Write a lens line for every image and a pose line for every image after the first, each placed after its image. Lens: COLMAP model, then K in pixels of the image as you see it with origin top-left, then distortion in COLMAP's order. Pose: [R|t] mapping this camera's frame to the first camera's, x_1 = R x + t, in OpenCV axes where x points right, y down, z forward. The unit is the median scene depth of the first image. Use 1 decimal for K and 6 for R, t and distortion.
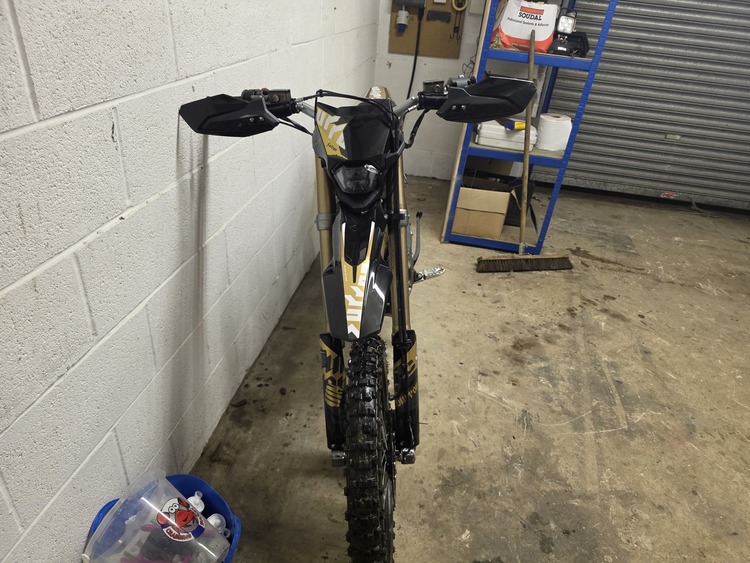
lens RADIAL K [[497.7, 0, 375.0], [0, 497.7, 281.5], [0, 0, 1]] dist [0.133432, 0.001676]
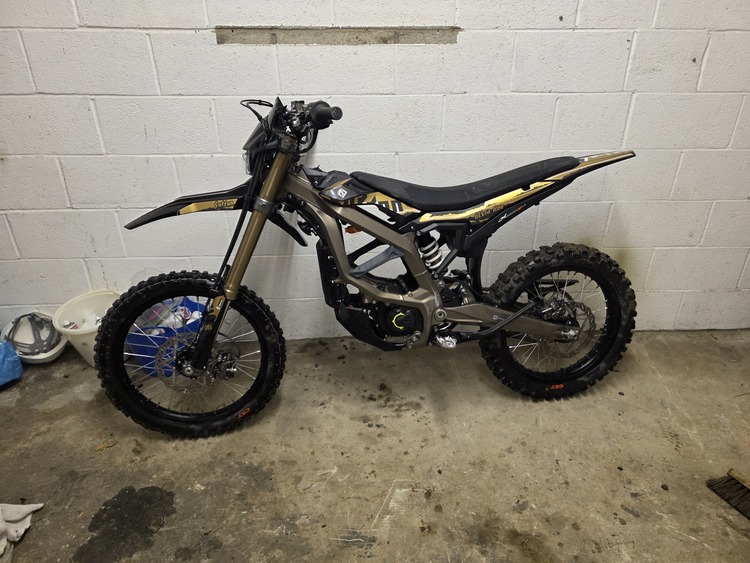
lens RADIAL K [[497.7, 0, 375.0], [0, 497.7, 281.5], [0, 0, 1]] dist [0.133432, 0.001676]
pose [[0.190567, 0.328213, -0.925181, 0.985701], [-0.471908, 0.857042, 0.206837, -0.254941], [0.860806, 0.397185, 0.318210, 0.698015]]
